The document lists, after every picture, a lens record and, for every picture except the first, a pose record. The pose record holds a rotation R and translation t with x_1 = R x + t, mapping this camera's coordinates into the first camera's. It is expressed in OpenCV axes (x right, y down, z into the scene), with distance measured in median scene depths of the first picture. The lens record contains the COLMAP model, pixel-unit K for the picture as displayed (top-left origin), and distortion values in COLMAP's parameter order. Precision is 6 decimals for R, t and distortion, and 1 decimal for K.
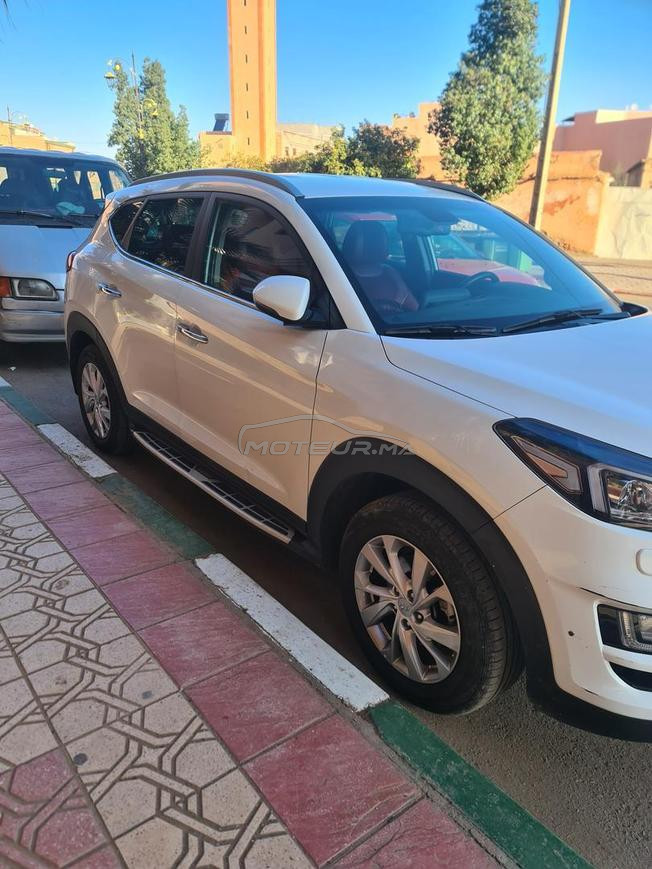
lens RADIAL K [[623.1, 0, 324.1], [0, 623.1, 451.3], [0, 0, 1]] dist [0.087210, -0.063821]
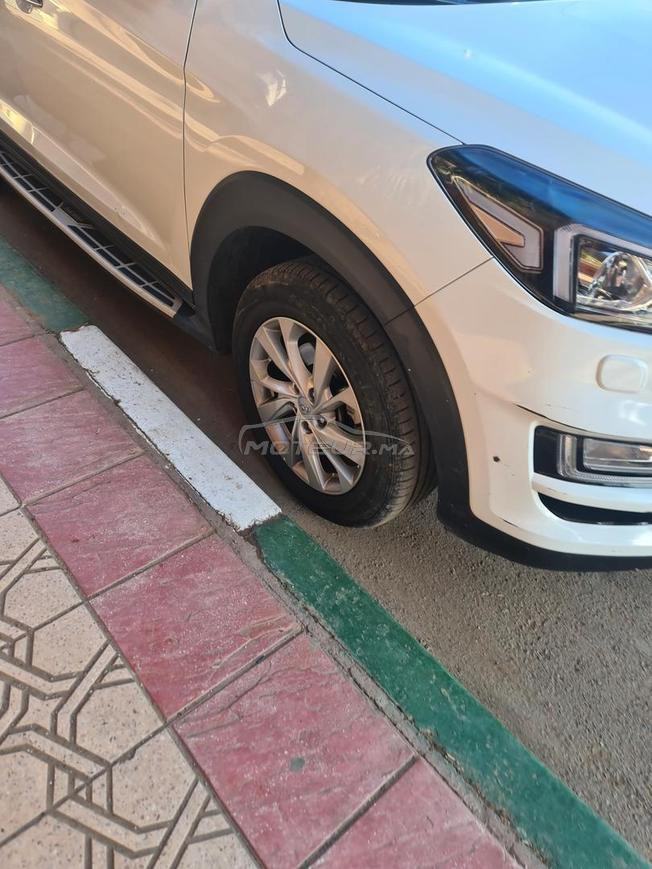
lens RADIAL K [[623.1, 0, 324.1], [0, 623.1, 451.3], [0, 0, 1]] dist [0.087210, -0.063821]
pose [[0.998482, 0.000968, 0.055076, 0.129056], [-0.022464, 0.920080, 0.391087, -0.015640], [-0.050296, -0.391730, 0.918704, 0.290039]]
